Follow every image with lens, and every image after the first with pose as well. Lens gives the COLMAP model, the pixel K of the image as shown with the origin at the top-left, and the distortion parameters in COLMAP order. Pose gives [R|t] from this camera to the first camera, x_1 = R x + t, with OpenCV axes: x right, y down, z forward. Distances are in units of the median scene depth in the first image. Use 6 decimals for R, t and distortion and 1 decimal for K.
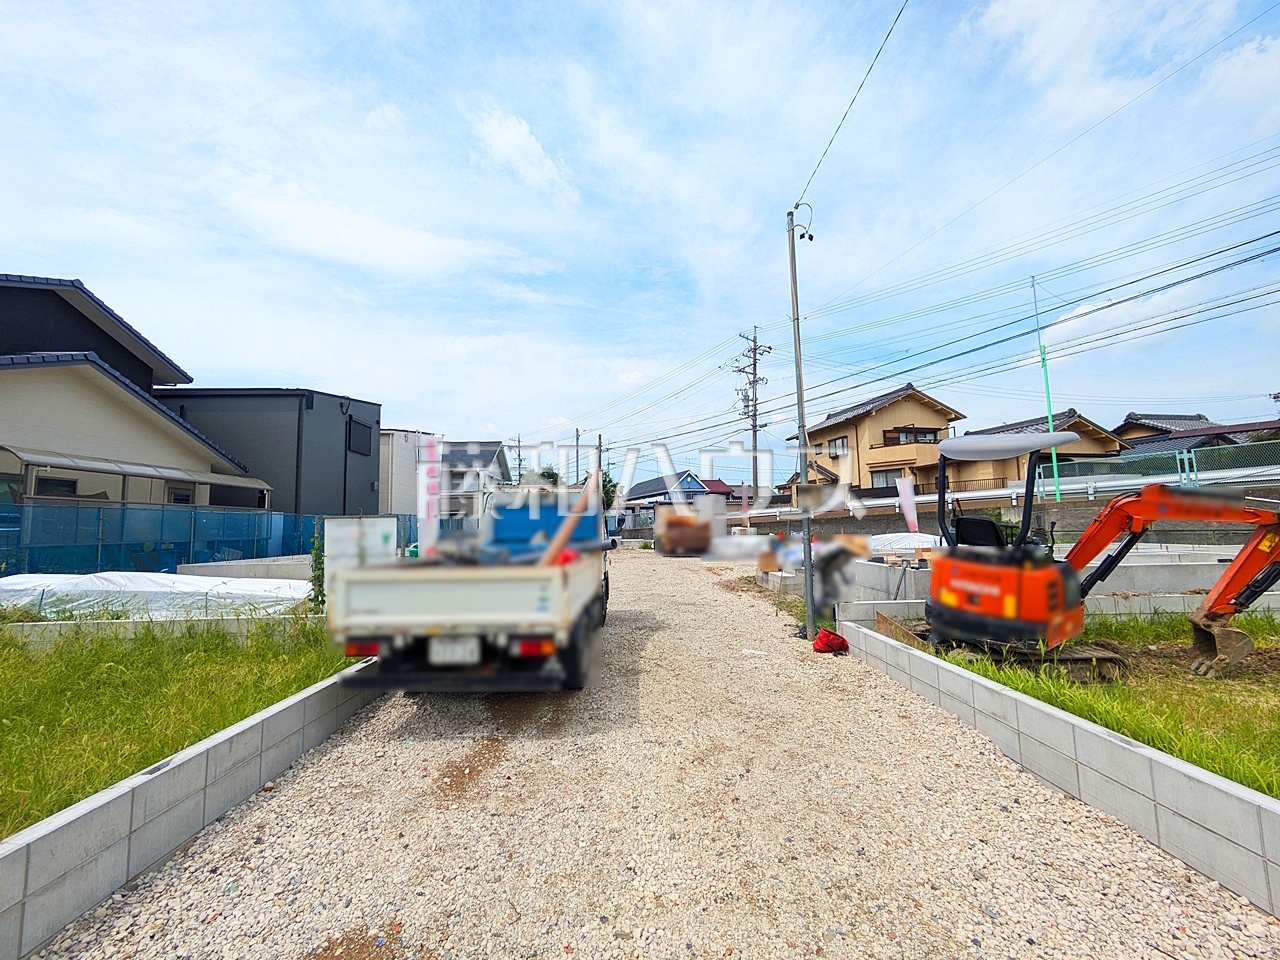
lens RADIAL K [[514.2, 0, 634.3], [0, 514.2, 482.3], [0, 0, 1]] dist [0.008164, 0.000298]
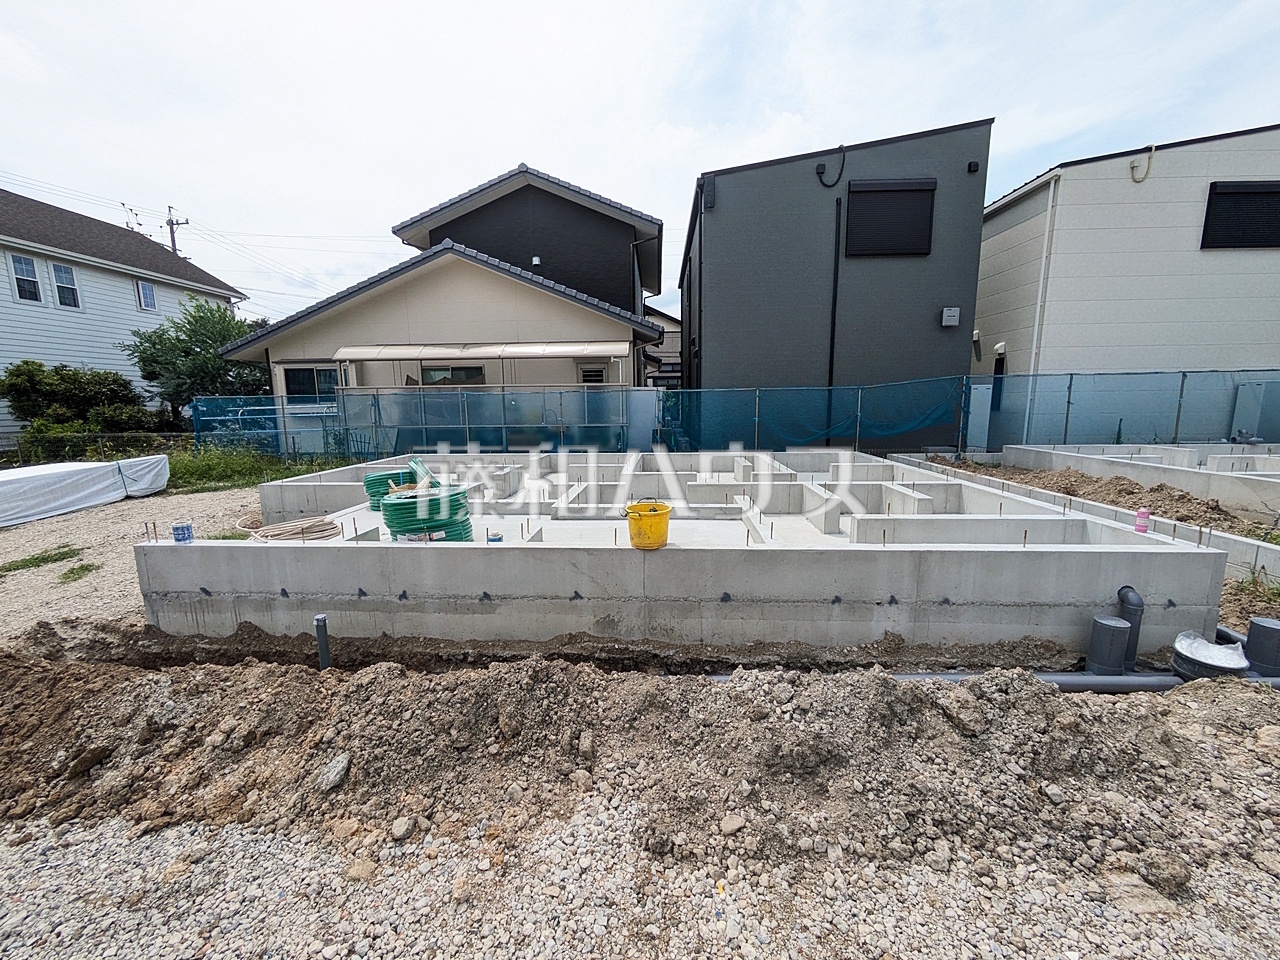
lens RADIAL K [[507.0, 0, 633.1], [0, 507.0, 481.4], [0, 0, 1]] dist [0.003608, 0.000751]
pose [[-0.078645, 0.177568, -0.980961, 0.005107], [0.100567, 0.980402, 0.169404, 0.035010], [0.991817, -0.085329, -0.094961, 0.558726]]
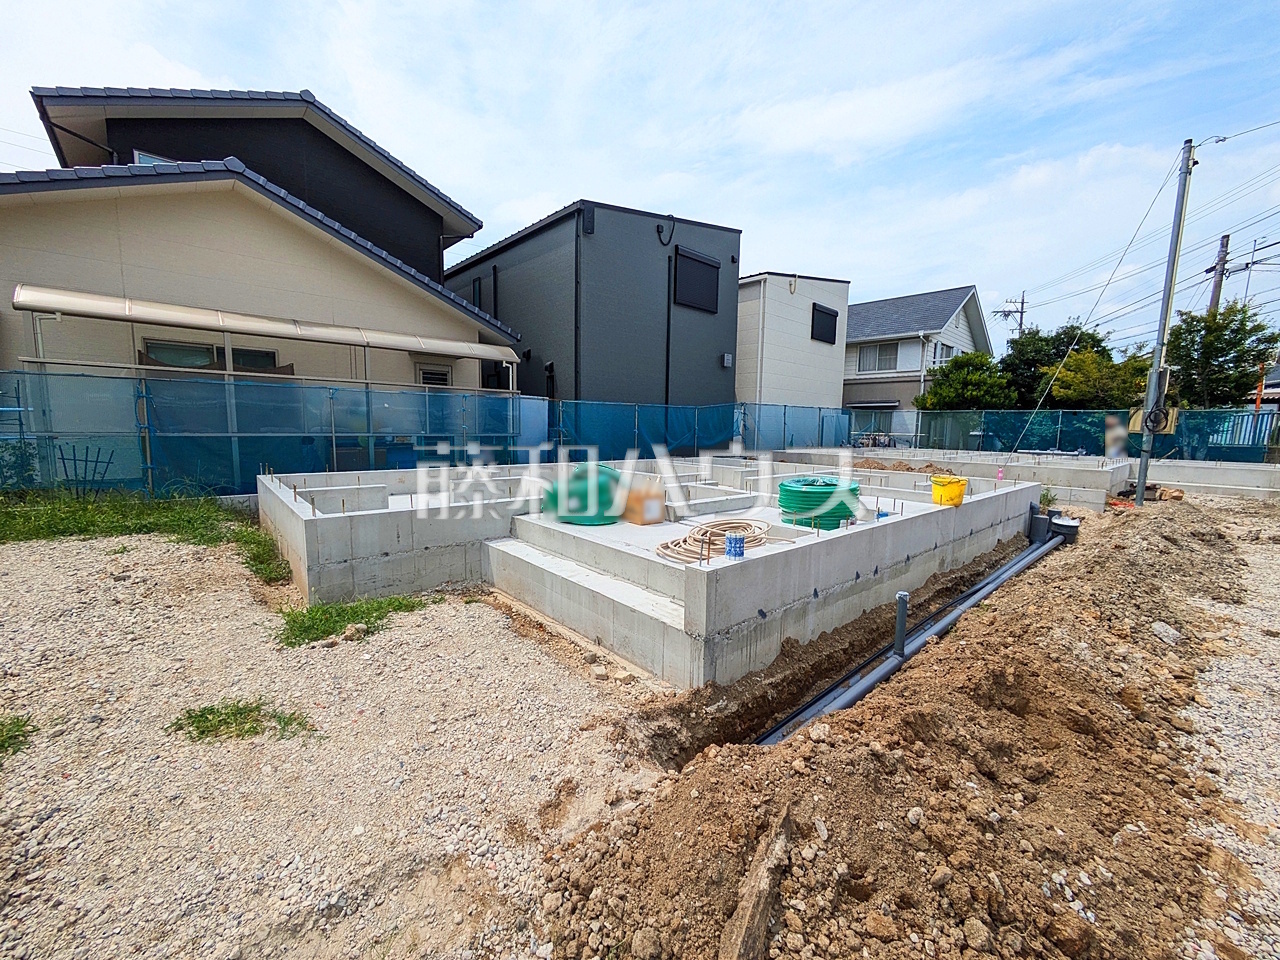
lens RADIAL K [[509.7, 0, 640.0], [0, 509.7, 480.0], [0, 0, 1]] dist [-0.001976, 0.001986]
pose [[0.647343, 0.116099, -0.753304, -0.047488], [0.033900, 0.982968, 0.180626, 0.027078], [0.761444, -0.142464, 0.632382, 0.360461]]
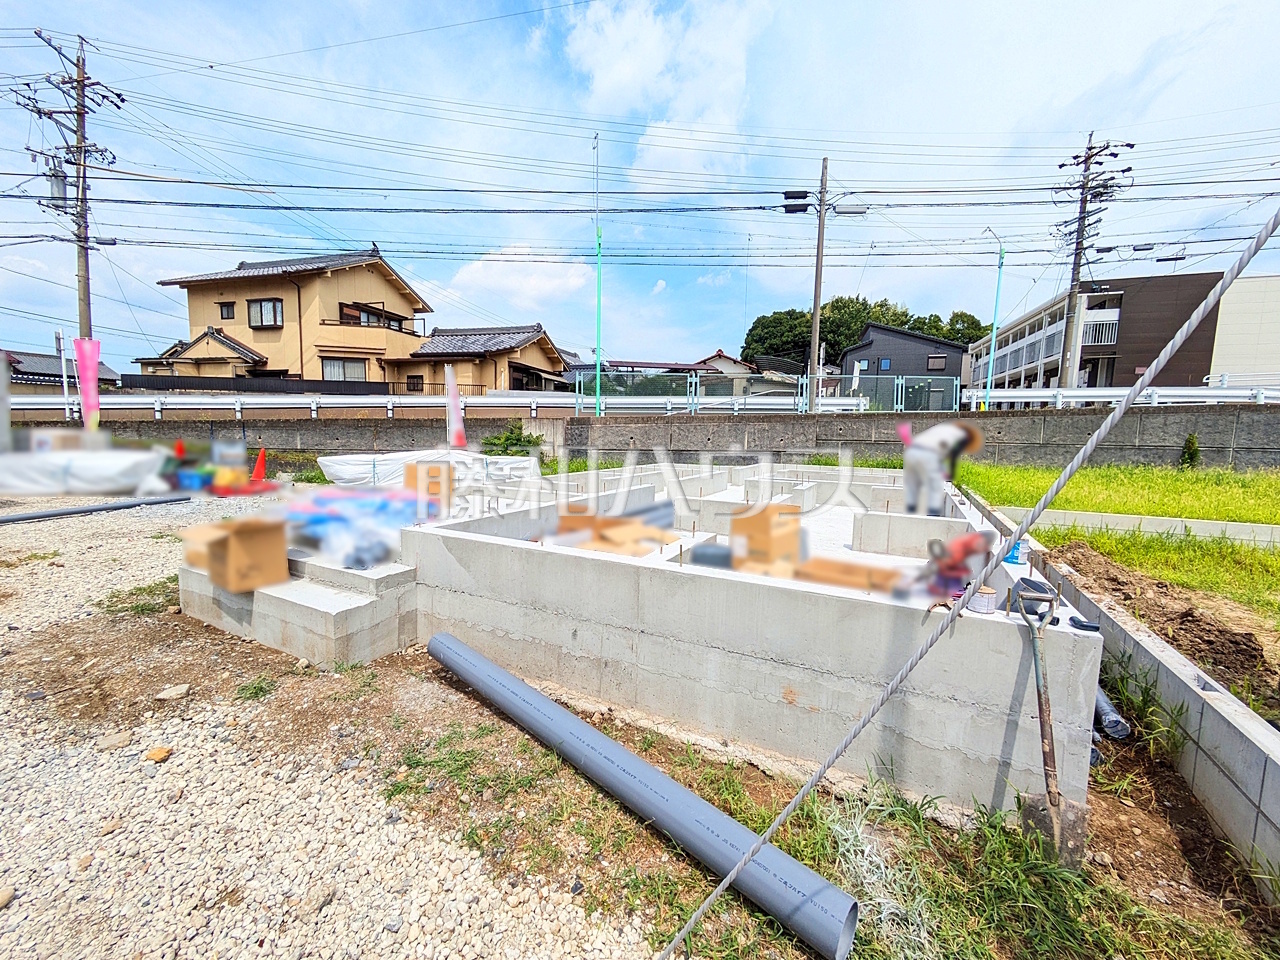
lens RADIAL K [[512.6, 0, 643.0], [0, 512.6, 480.4], [0, 0, 1]] dist [0.000175, 0.000069]
pose [[0.481393, -0.051803, 0.874973, 0.041201], [-0.107143, 0.987288, 0.117400, 0.016729], [-0.869932, -0.150263, 0.469723, 0.242858]]
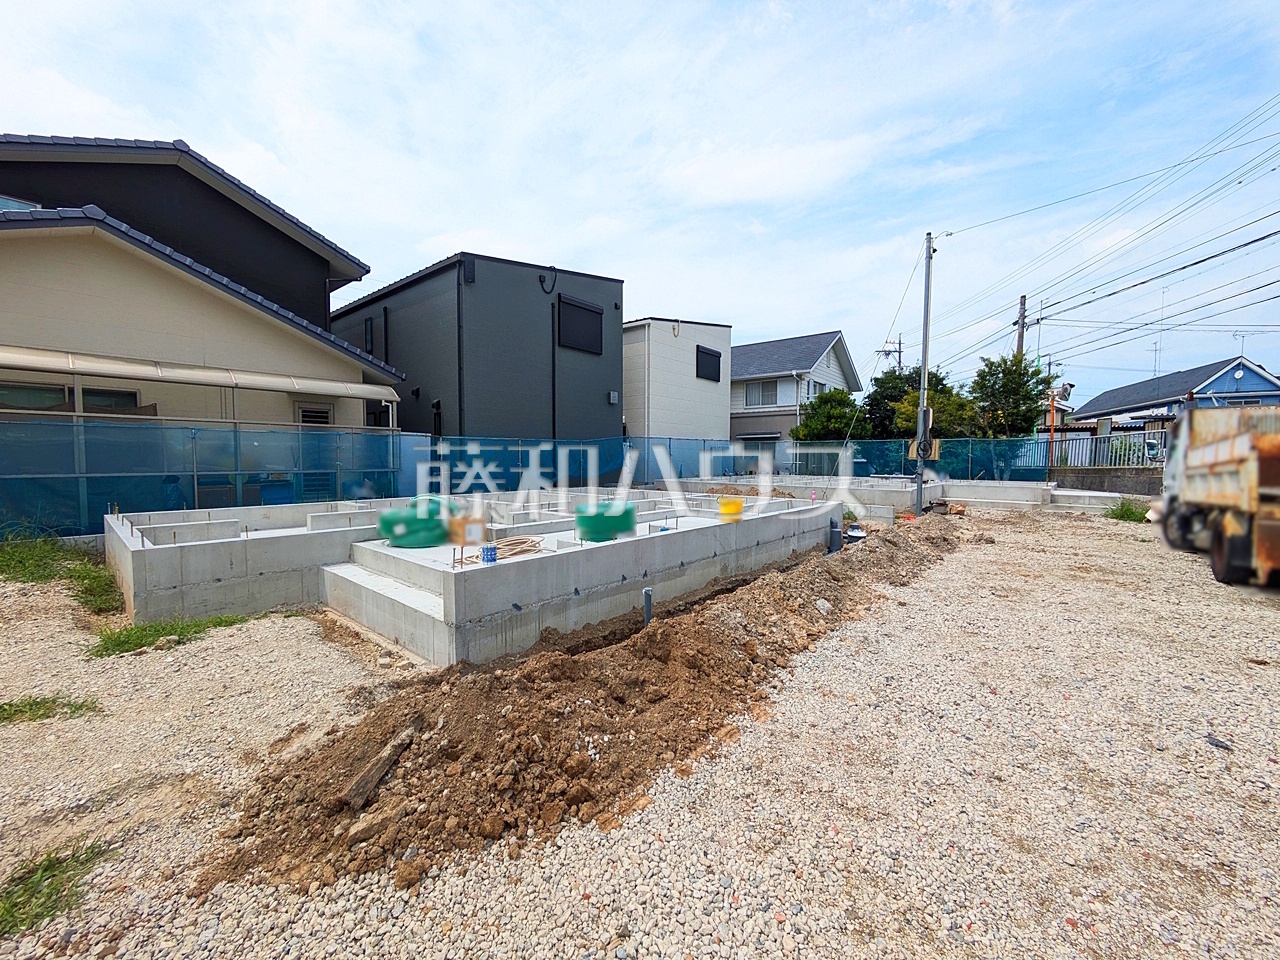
lens RADIAL K [[509.7, 0, 640.0], [0, 509.7, 480.0], [0, 0, 1]] dist [-0.001976, 0.001986]
pose [[0.743868, 0.055892, -0.665985, 0.003597], [0.038423, 0.991272, 0.126108, 0.024844], [0.667221, -0.119397, 0.735228, 0.368291]]
